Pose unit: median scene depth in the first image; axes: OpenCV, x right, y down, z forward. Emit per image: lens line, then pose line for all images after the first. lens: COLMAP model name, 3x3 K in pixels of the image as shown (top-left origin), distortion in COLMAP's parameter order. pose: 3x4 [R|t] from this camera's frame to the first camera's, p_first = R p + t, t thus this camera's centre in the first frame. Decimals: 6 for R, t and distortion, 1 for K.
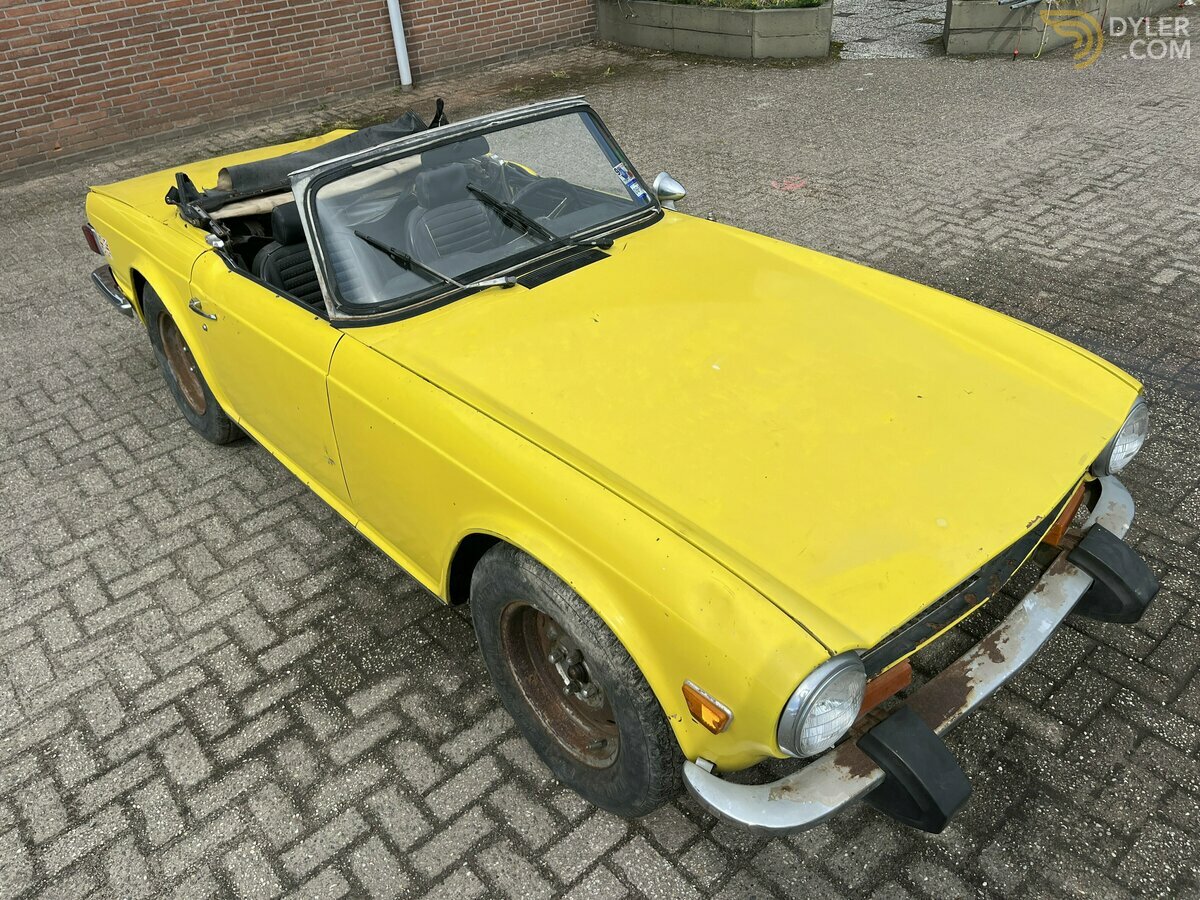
lens RADIAL K [[919.8, 0, 602.7], [0, 919.8, 456.0], [0, 0, 1]] dist [0.042665, -0.068761]
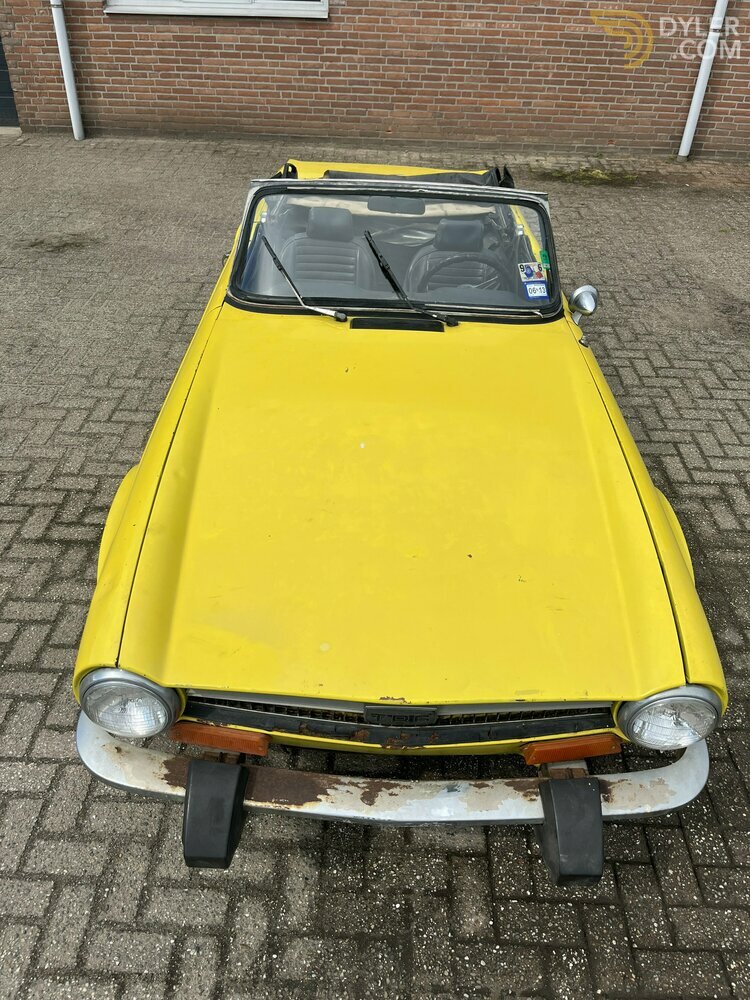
lens RADIAL K [[766.5, 0, 368.9], [0, 766.5, 498.6], [0, 0, 1]] dist [0.042665, -0.068761]
pose [[0.734131, 0.479986, -0.480277, 0.530246], [-0.445262, 0.874314, 0.193176, -0.193992], [0.512634, 0.072032, 0.855580, 0.176157]]
